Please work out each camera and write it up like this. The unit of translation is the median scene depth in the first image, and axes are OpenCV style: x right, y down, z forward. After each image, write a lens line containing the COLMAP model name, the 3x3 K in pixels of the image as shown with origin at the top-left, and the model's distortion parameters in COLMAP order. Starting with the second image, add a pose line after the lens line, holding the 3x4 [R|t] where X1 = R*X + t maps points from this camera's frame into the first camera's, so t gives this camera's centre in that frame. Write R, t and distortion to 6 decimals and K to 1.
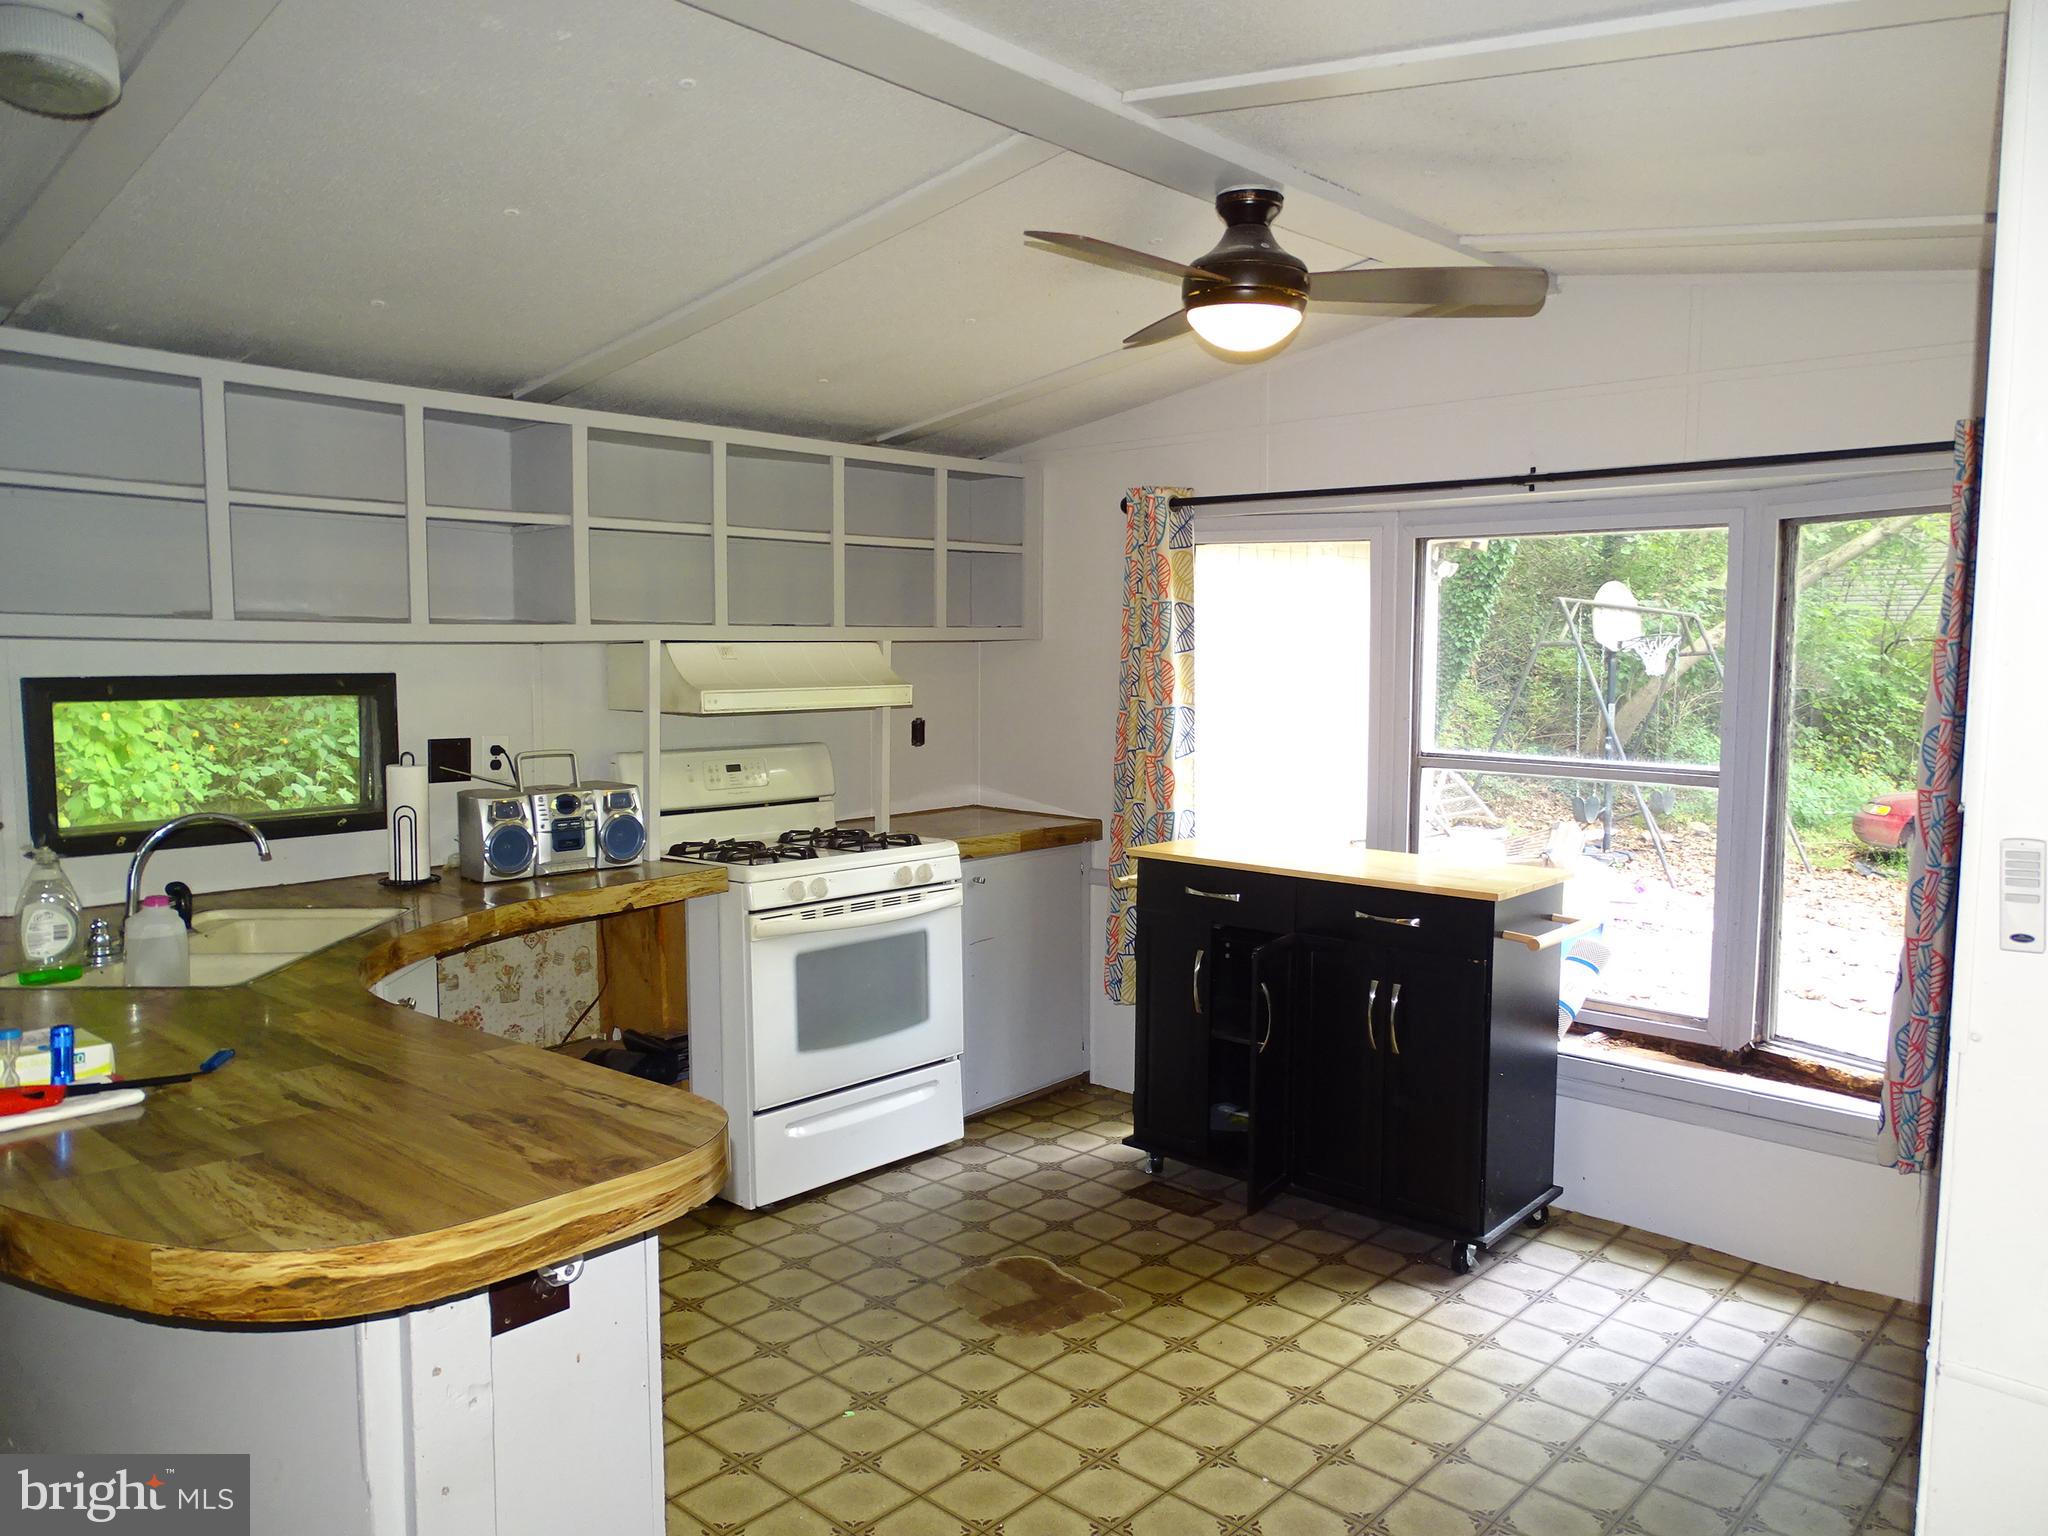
lens RADIAL K [[1486.1, 0, 1010.1], [0, 1486.1, 773.4], [0, 0, 1]] dist [0.061709, -0.003718]
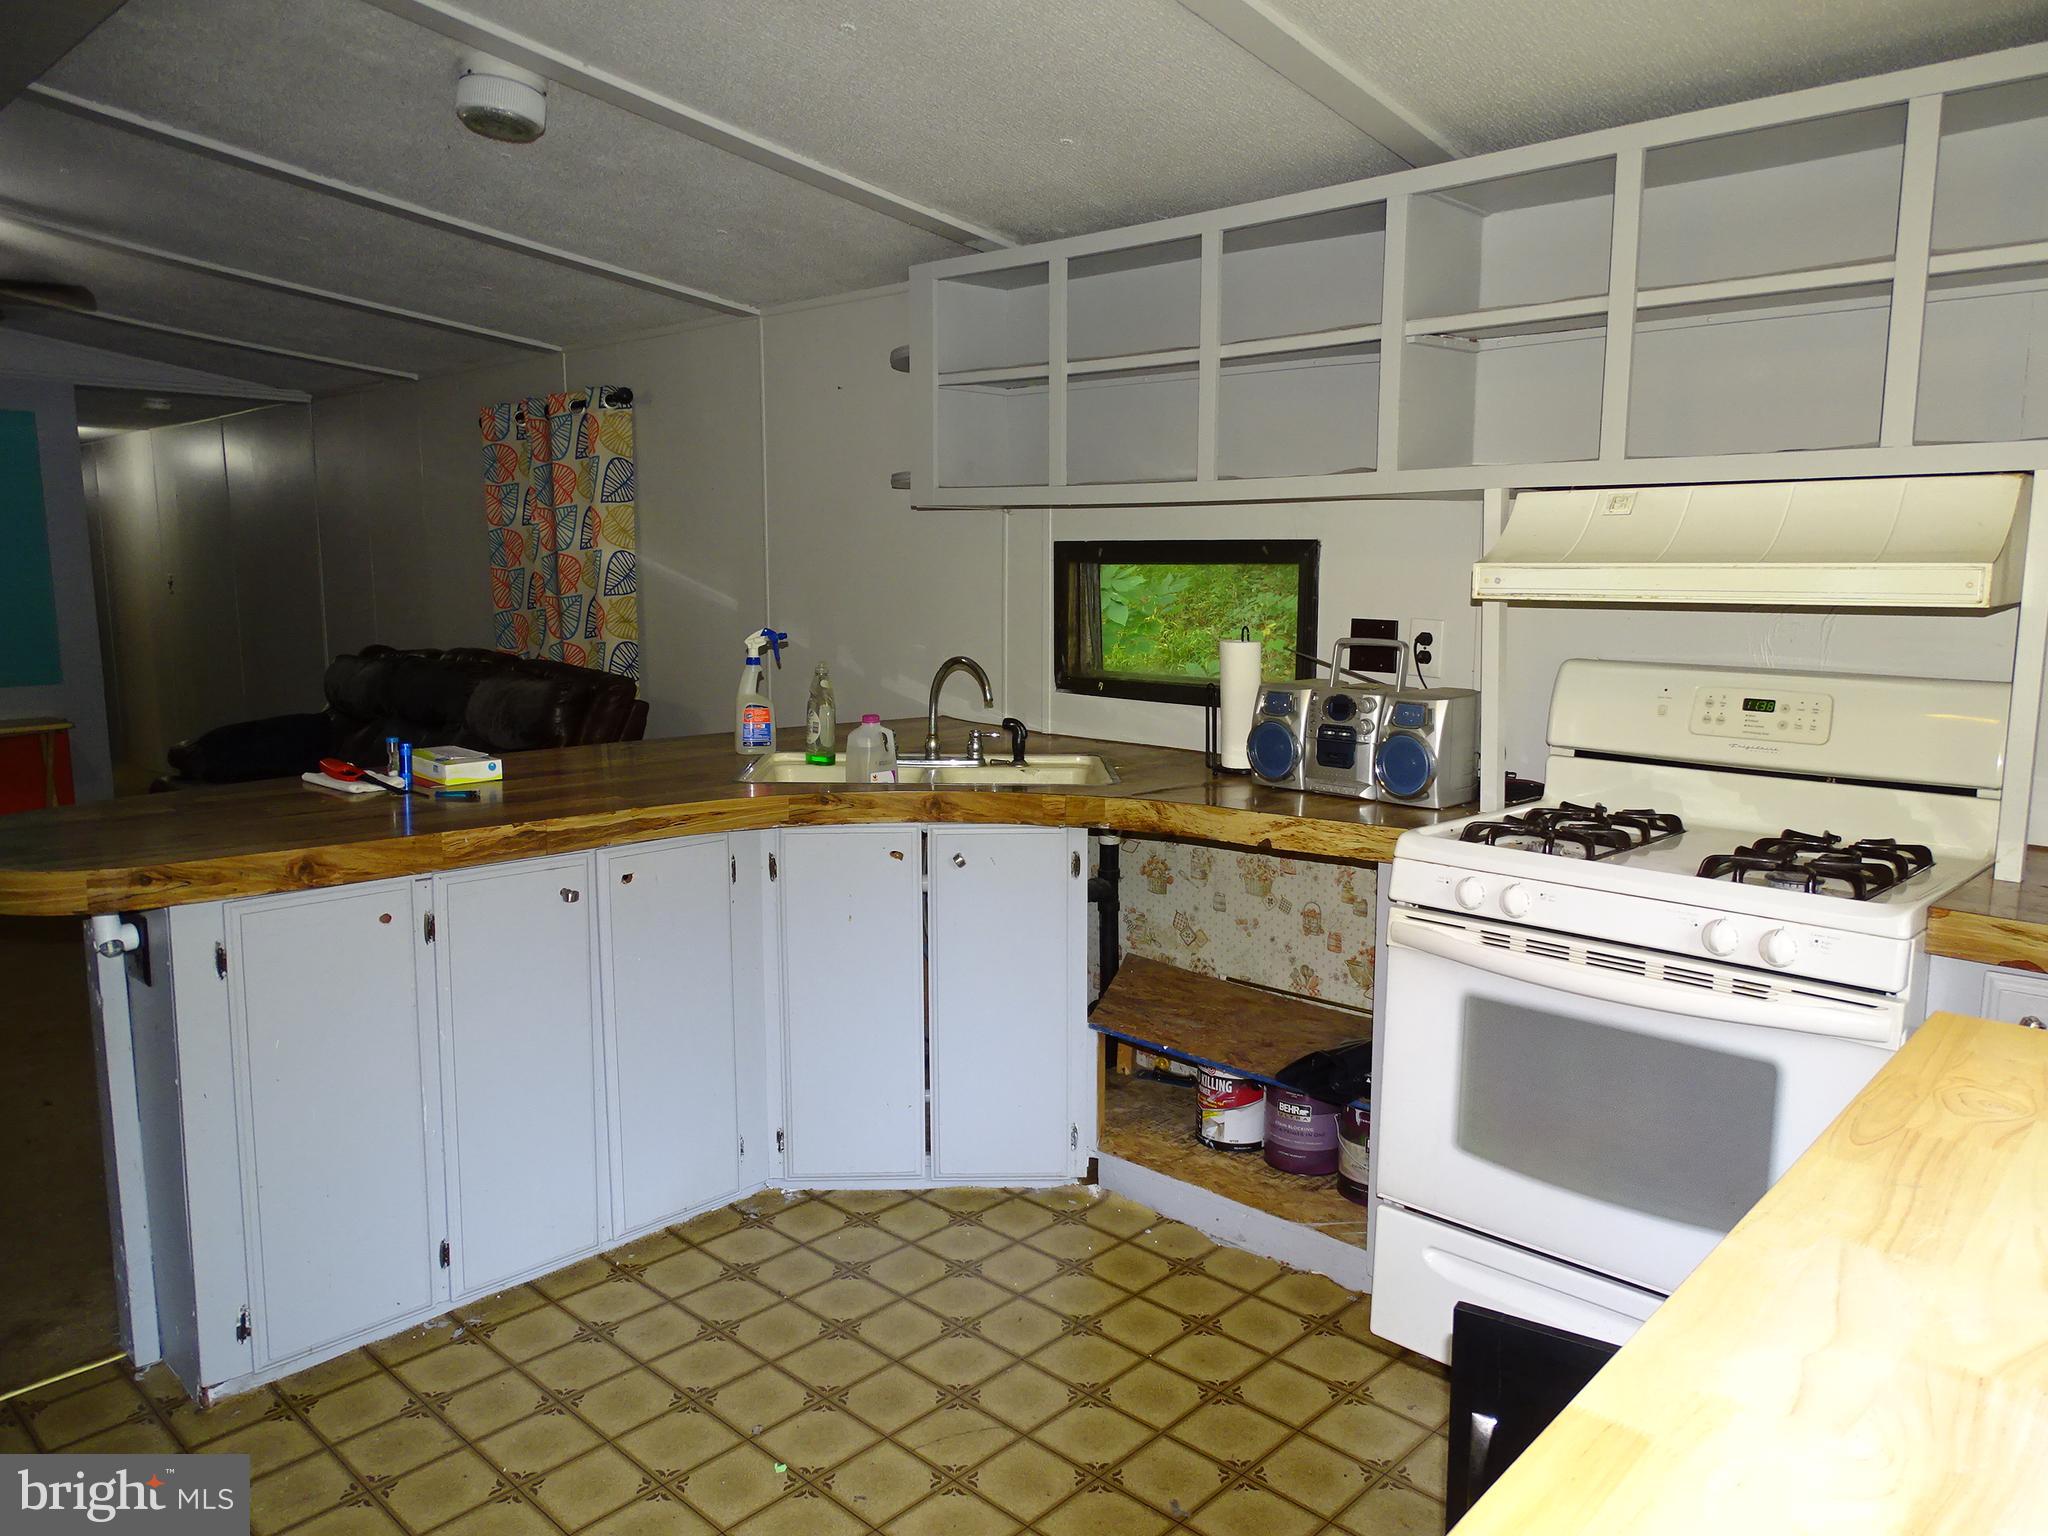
lens RADIAL K [[1459.7, 0, 1030.1], [0, 1459.7, 762.8], [0, 0, 1]] dist [0.005290, -0.000248]
pose [[-0.004551, 0.140915, -0.990011, 0.466390], [-0.088075, 0.986118, 0.140765, -0.044310], [0.996103, 0.087836, 0.007923, 0.852619]]
